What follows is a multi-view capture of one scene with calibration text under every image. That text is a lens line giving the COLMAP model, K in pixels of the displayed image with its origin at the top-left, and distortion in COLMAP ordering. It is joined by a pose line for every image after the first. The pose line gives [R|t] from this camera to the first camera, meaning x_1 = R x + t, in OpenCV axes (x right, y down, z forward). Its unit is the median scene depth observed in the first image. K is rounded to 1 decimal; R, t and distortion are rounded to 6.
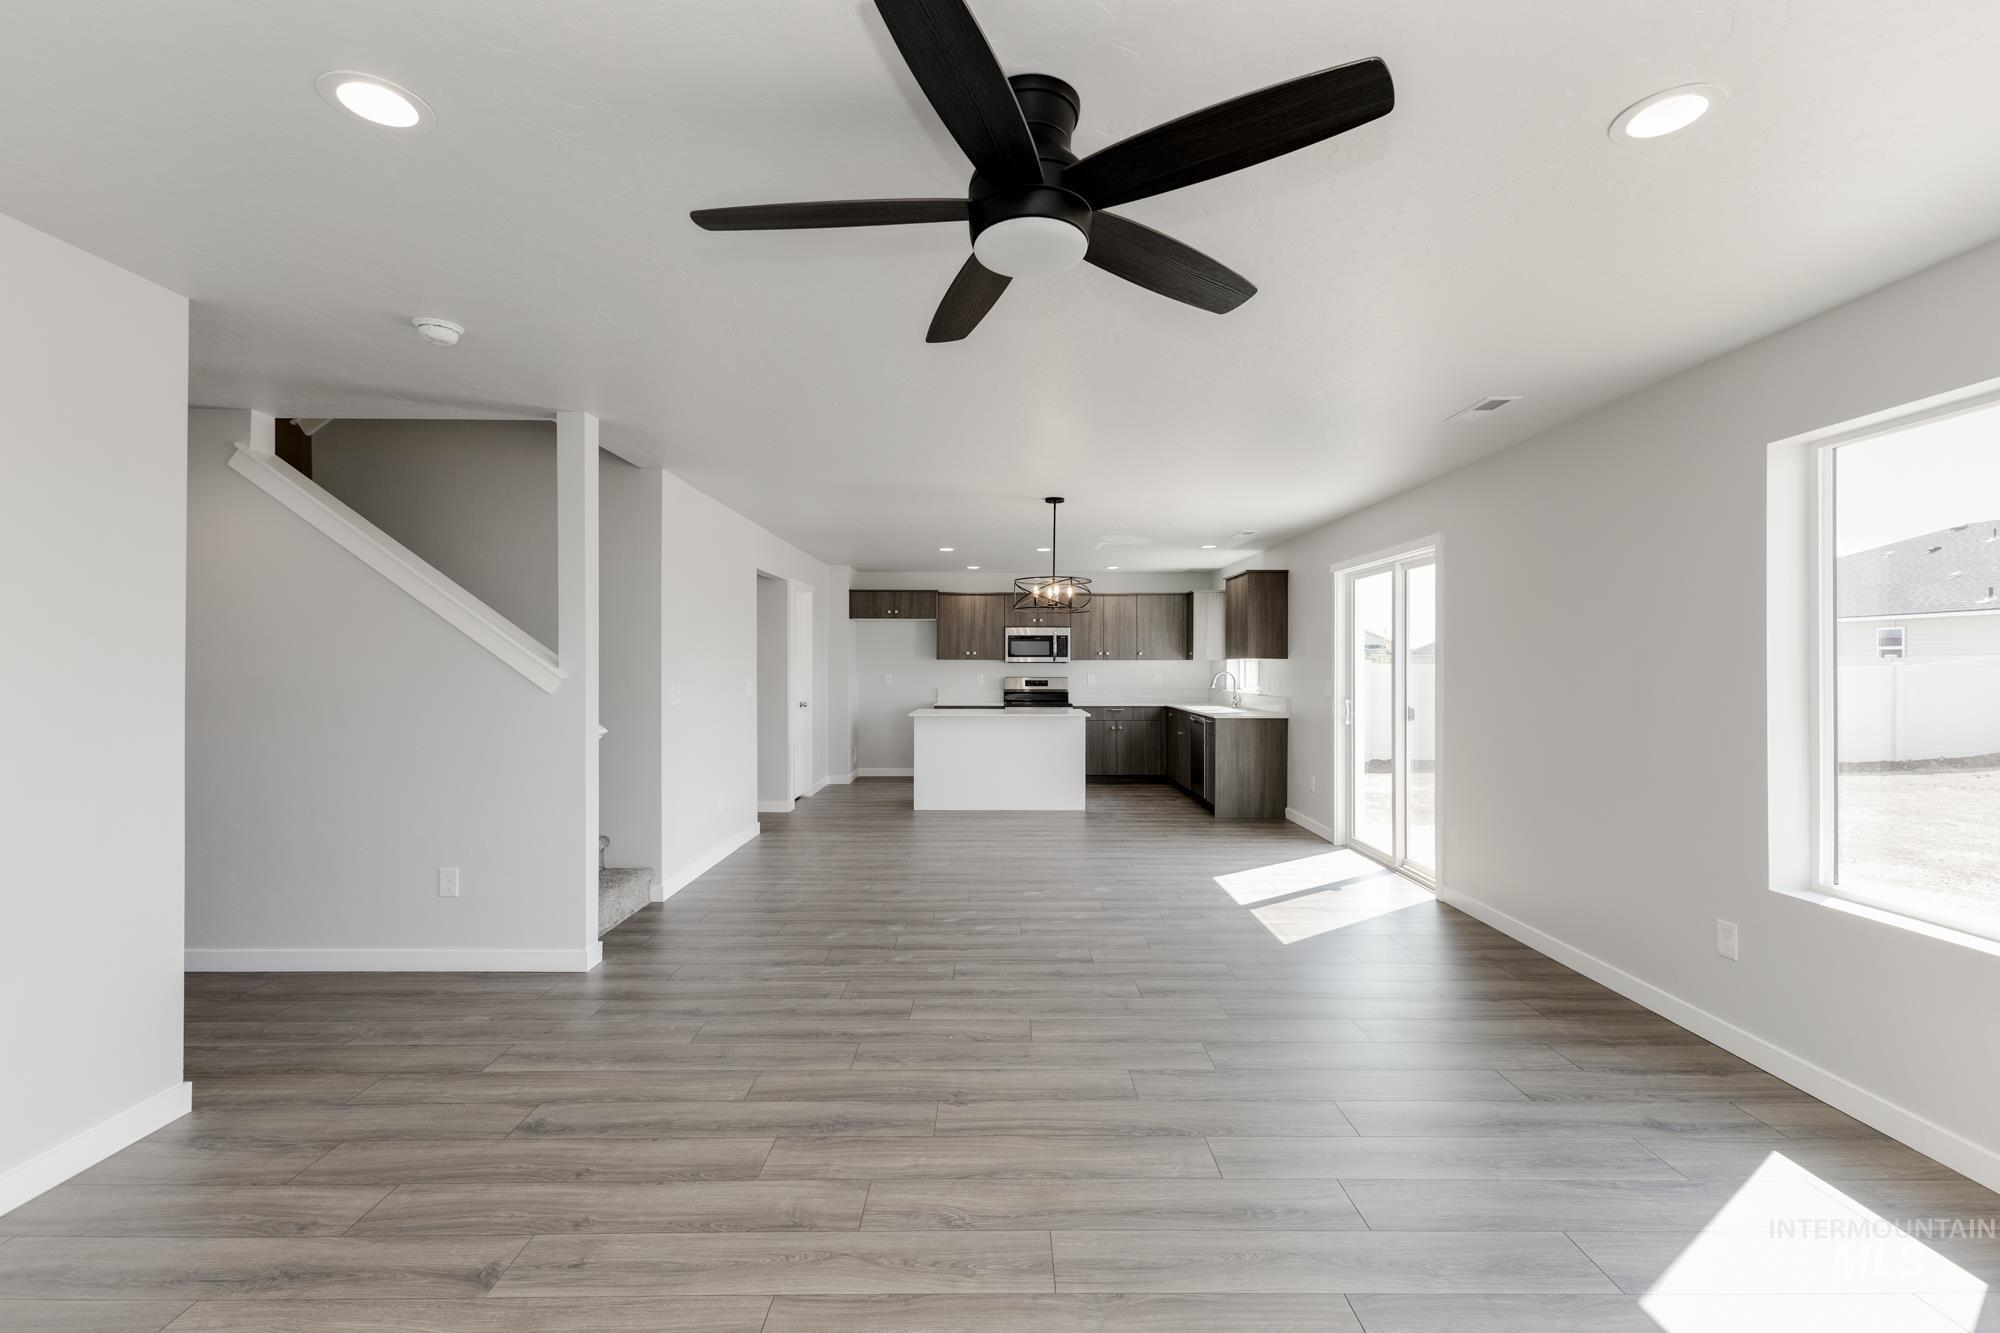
lens RADIAL K [[887.7, 0, 1000.0], [0, 887.7, 666.5], [0, 0, 1]] dist [0.001349, 0.000211]
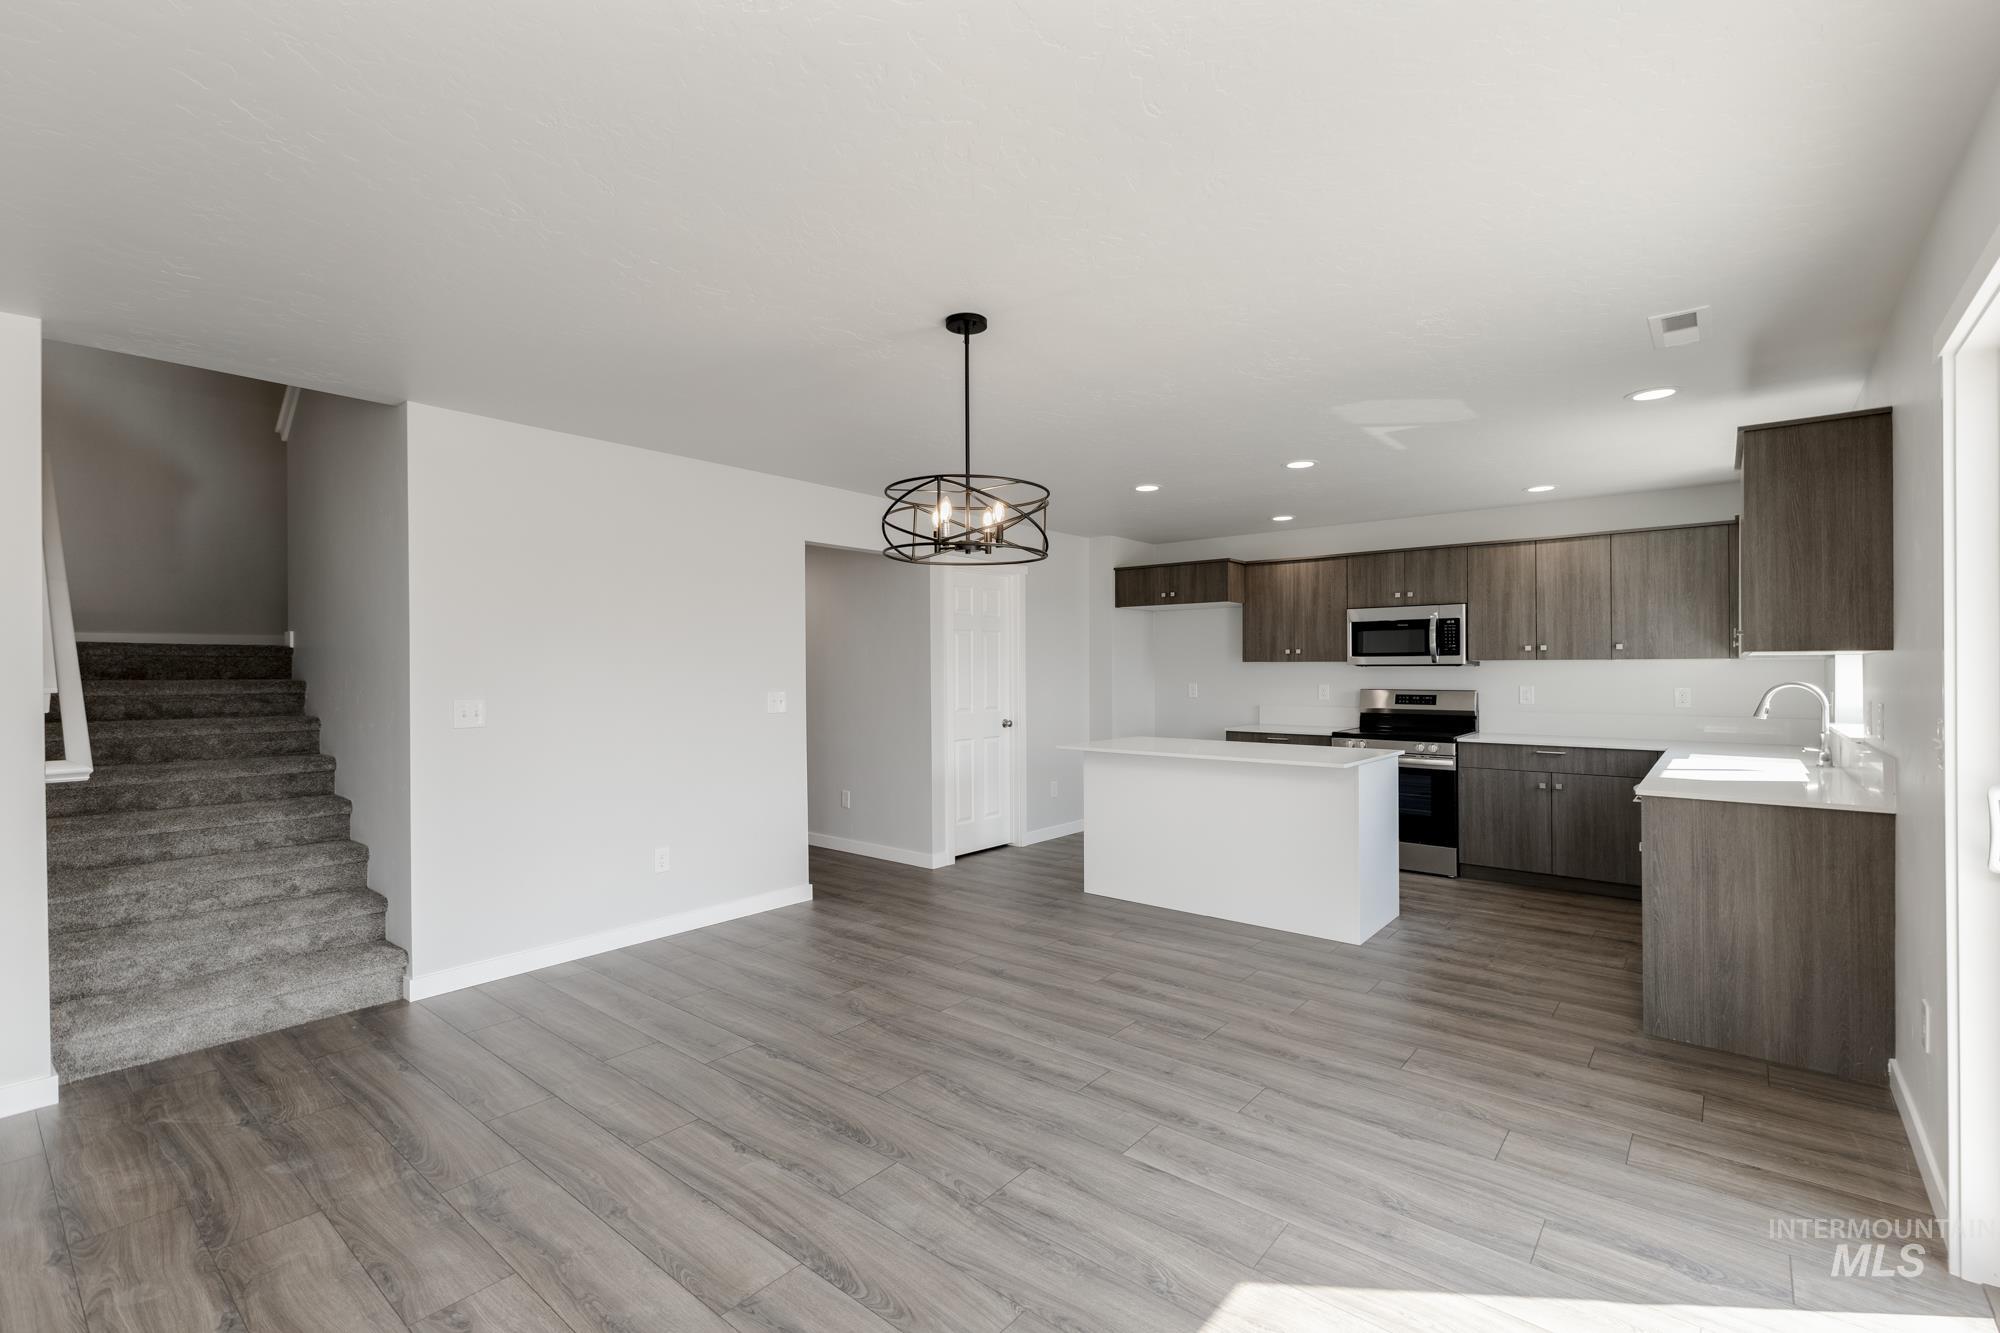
lens RADIAL K [[863.0, 0, 1000.0], [0, 863.0, 666.5], [0, 0, 1]] dist [0.002711, 0.000221]
pose [[0.757268, -0.006069, -0.653076, 0.224938], [0.002893, 0.999978, -0.005937, -0.000988], [0.653098, 0.002606, 0.757269, 0.393983]]
